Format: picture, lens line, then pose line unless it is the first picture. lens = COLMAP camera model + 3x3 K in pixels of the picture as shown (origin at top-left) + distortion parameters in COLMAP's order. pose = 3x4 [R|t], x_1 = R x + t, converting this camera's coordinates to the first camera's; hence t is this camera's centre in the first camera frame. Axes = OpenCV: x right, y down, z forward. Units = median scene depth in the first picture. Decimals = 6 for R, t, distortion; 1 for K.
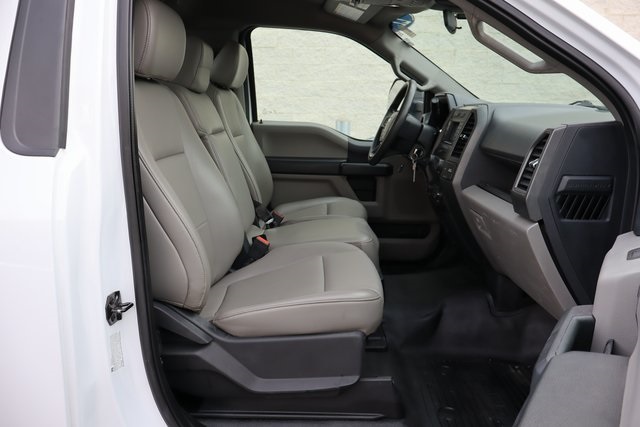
lens RADIAL K [[530.8, 0, 320.0], [0, 530.8, 213.5], [0, 0, 1]] dist [-0.004859, -0.001200]
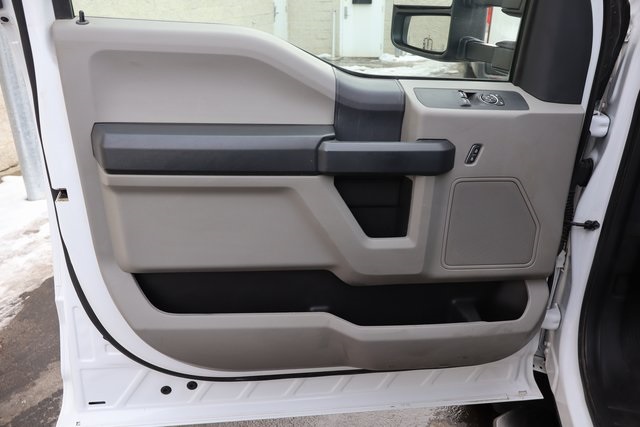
lens RADIAL K [[530.8, 0, 320.0], [0, 530.8, 213.5], [0, 0, 1]] dist [-0.004859, -0.001200]
pose [[0.986611, -0.038867, 0.158394, -0.025852], [0.019871, 0.992600, 0.119789, -0.133928], [-0.161878, -0.115038, 0.980083, 0.969064]]
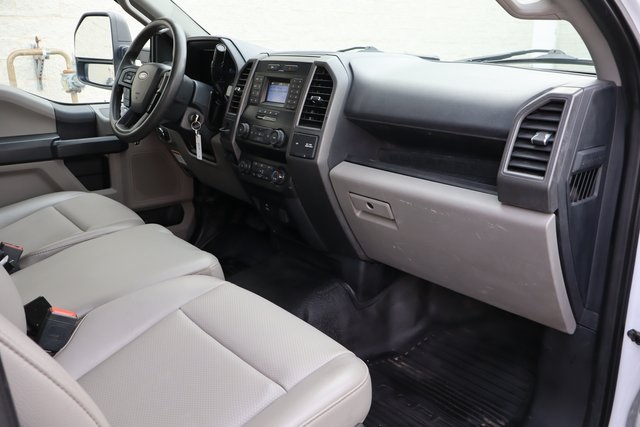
lens RADIAL K [[530.8, 0, 320.0], [0, 530.8, 213.5], [0, 0, 1]] dist [-0.004859, -0.001200]
pose [[0.744206, -0.204397, 0.635908, -0.229984], [0.133525, 0.978338, 0.158198, -0.099677], [-0.654468, -0.032822, 0.755377, 0.400472]]
